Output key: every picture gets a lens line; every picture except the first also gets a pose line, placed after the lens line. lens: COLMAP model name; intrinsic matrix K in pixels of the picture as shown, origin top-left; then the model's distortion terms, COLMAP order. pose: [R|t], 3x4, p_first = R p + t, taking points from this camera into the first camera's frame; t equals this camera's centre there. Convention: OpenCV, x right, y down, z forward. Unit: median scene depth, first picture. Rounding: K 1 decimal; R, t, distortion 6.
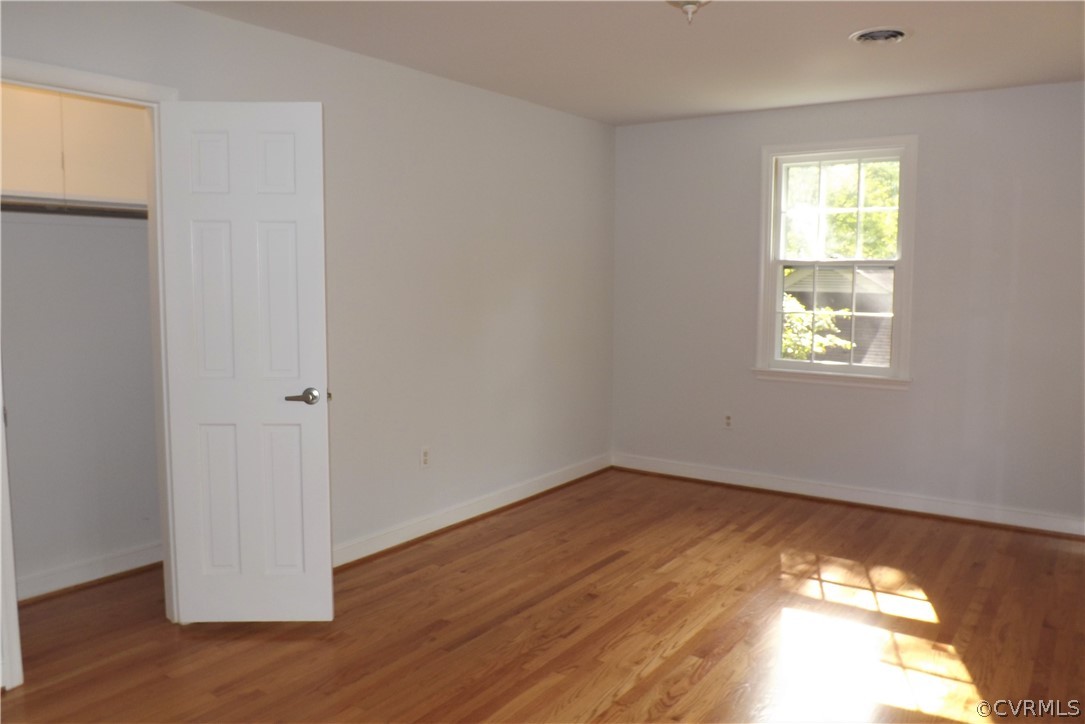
lens RADIAL K [[812.9, 0, 549.2], [0, 812.9, 358.2], [0, 0, 1]] dist [-0.080114, 0.031131]
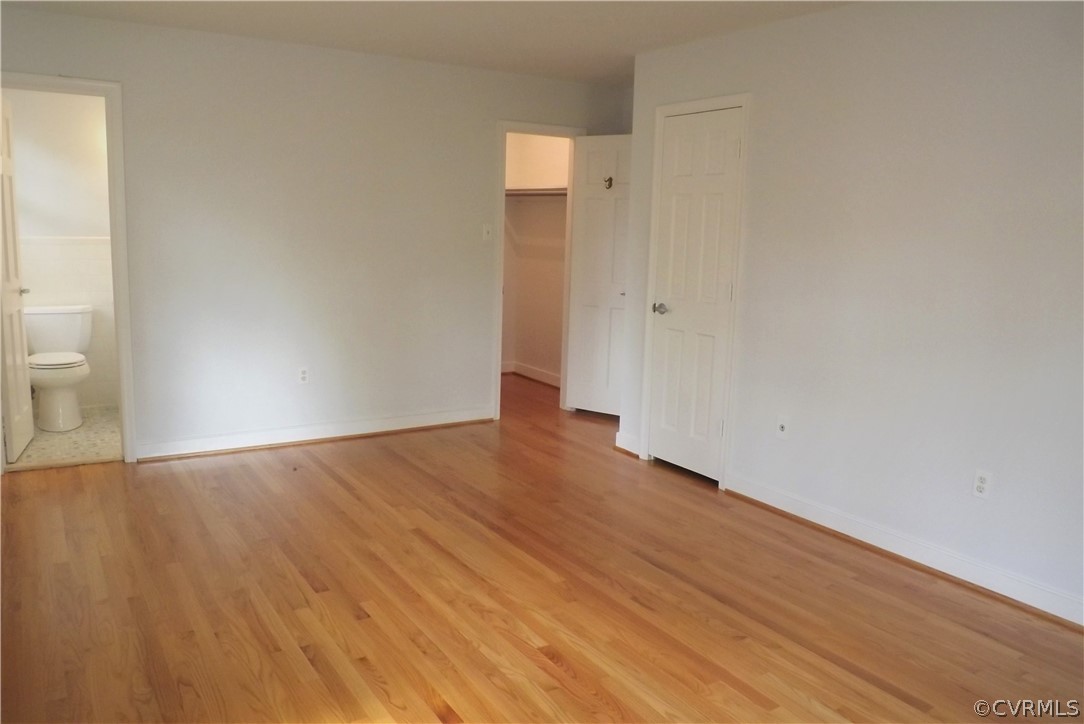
lens RADIAL K [[812.2, 0, 546.5], [0, 812.2, 362.1], [0, 0, 1]] dist [-0.080114, 0.031131]
pose [[-0.372703, 0.140315, -0.917281, 0.827186], [-0.125781, 0.971740, 0.199752, -0.107926], [0.919386, 0.189825, -0.344522, 1.061720]]
